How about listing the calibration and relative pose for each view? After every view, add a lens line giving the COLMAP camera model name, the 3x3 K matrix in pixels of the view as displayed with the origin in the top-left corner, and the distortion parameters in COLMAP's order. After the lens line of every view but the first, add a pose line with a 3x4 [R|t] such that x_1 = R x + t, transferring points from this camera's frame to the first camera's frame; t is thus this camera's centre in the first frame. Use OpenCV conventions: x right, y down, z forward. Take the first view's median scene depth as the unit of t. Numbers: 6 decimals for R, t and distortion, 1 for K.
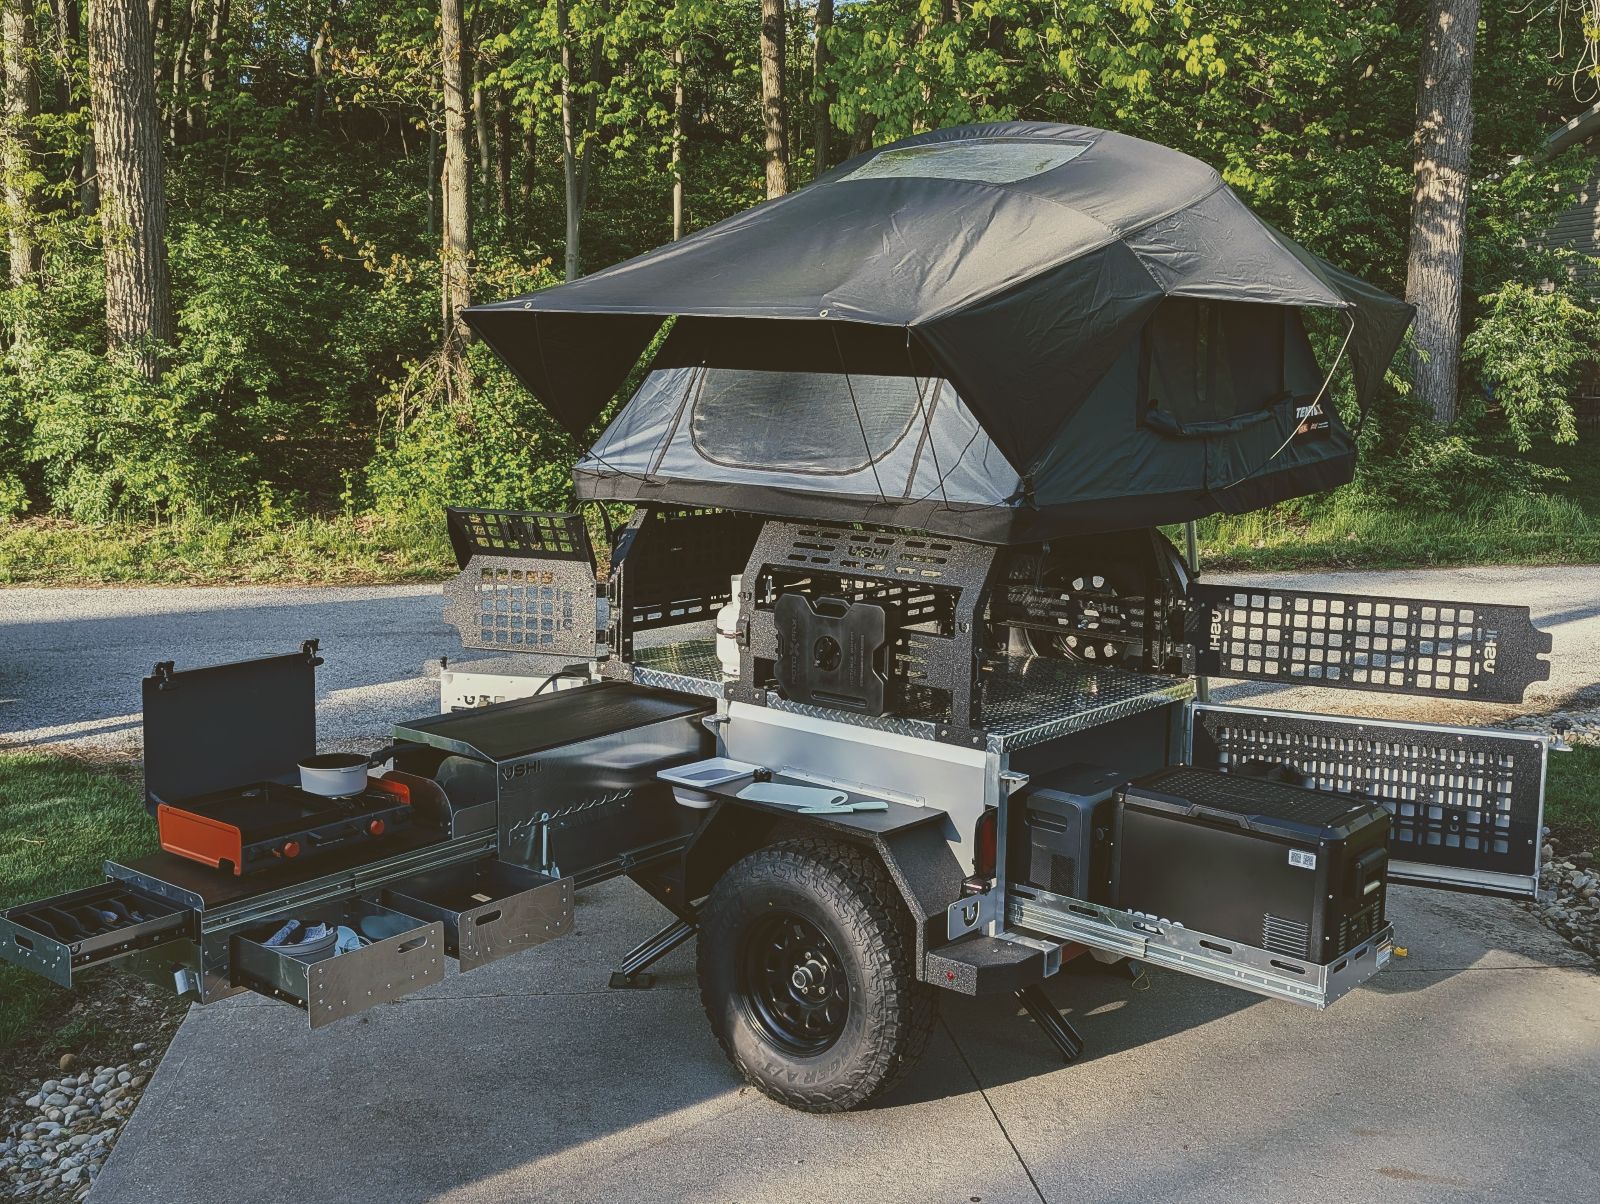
lens RADIAL K [[1639.7, 0, 776.8], [0, 1639.7, 602.4], [0, 0, 1]] dist [0.072218, -0.104675]
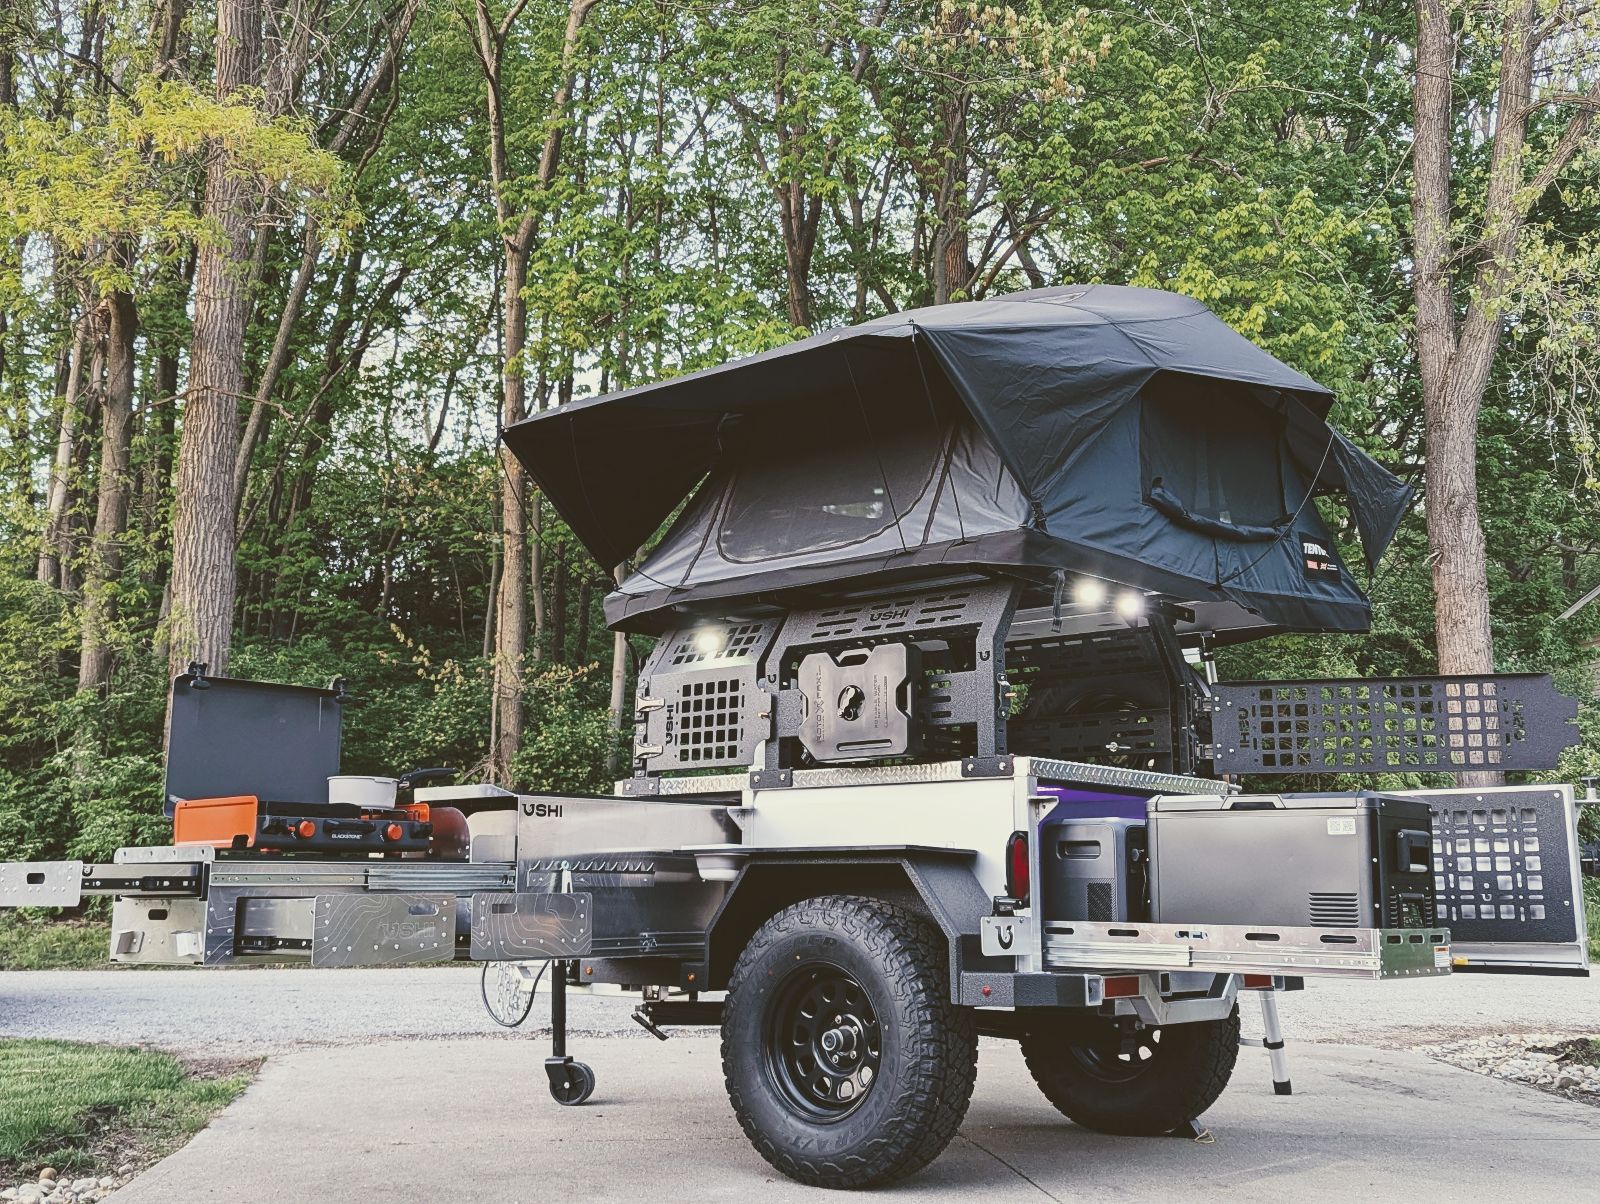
lens RADIAL K [[1670.3, 0, 790.8], [0, 1670.3, 606.5], [0, 0, 1]] dist [0.032185, -0.032619]
pose [[0.999569, -0.021222, -0.020272, 0.016140], [0.013487, 0.945633, -0.324956, 0.308852], [0.026067, 0.324543, 0.945512, 0.015561]]
